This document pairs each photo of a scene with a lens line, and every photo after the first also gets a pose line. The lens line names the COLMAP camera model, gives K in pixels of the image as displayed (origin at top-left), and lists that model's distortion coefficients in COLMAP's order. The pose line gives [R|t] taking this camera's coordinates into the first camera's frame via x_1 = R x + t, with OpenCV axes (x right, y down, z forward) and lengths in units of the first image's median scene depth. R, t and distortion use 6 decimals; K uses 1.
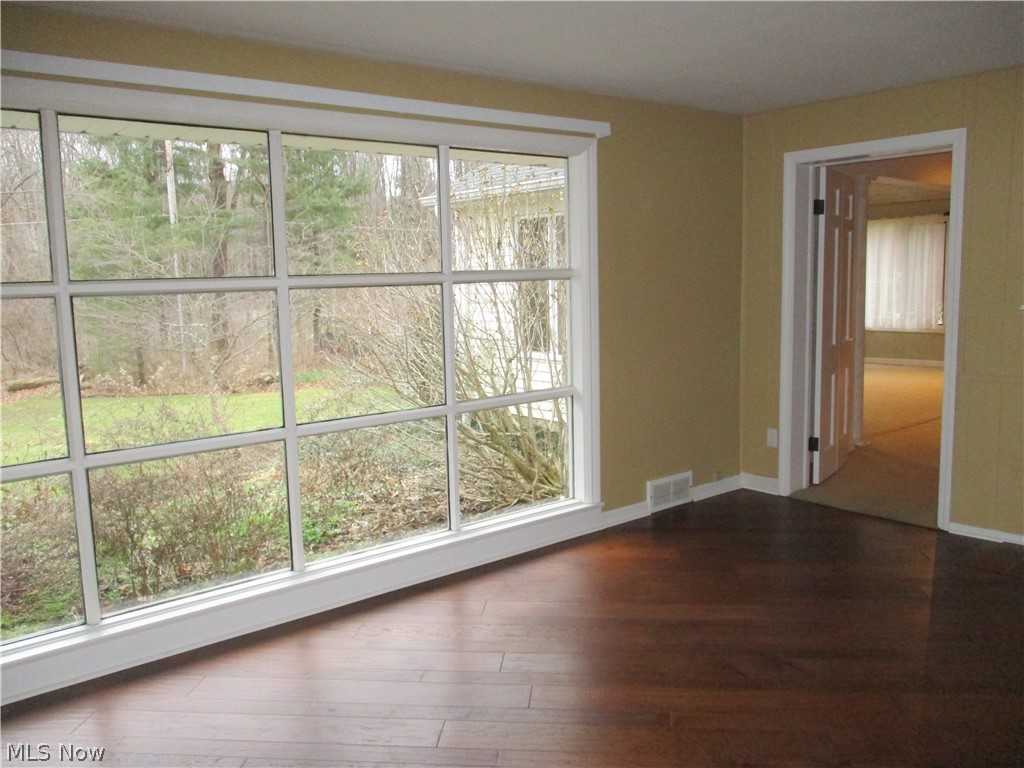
lens RADIAL K [[877.7, 0, 512.8], [0, 877.7, 384.6], [0, 0, 1]] dist [-0.009581, 0.006159]
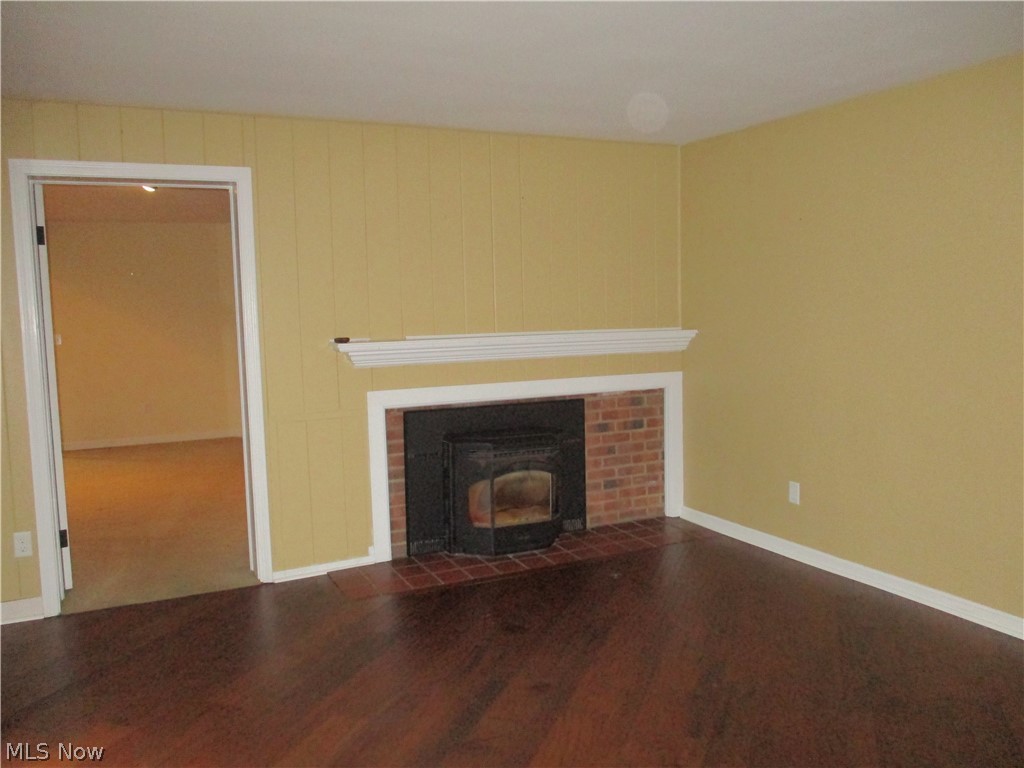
lens RADIAL K [[877.7, 0, 512.4], [0, 877.7, 382.7], [0, 0, 1]] dist [-0.009581, 0.006159]
pose [[0.233069, -0.075543, 0.969522, -0.353982], [0.143945, 0.988676, 0.042432, -0.051848], [-0.961748, 0.129669, 0.241304, 0.478800]]
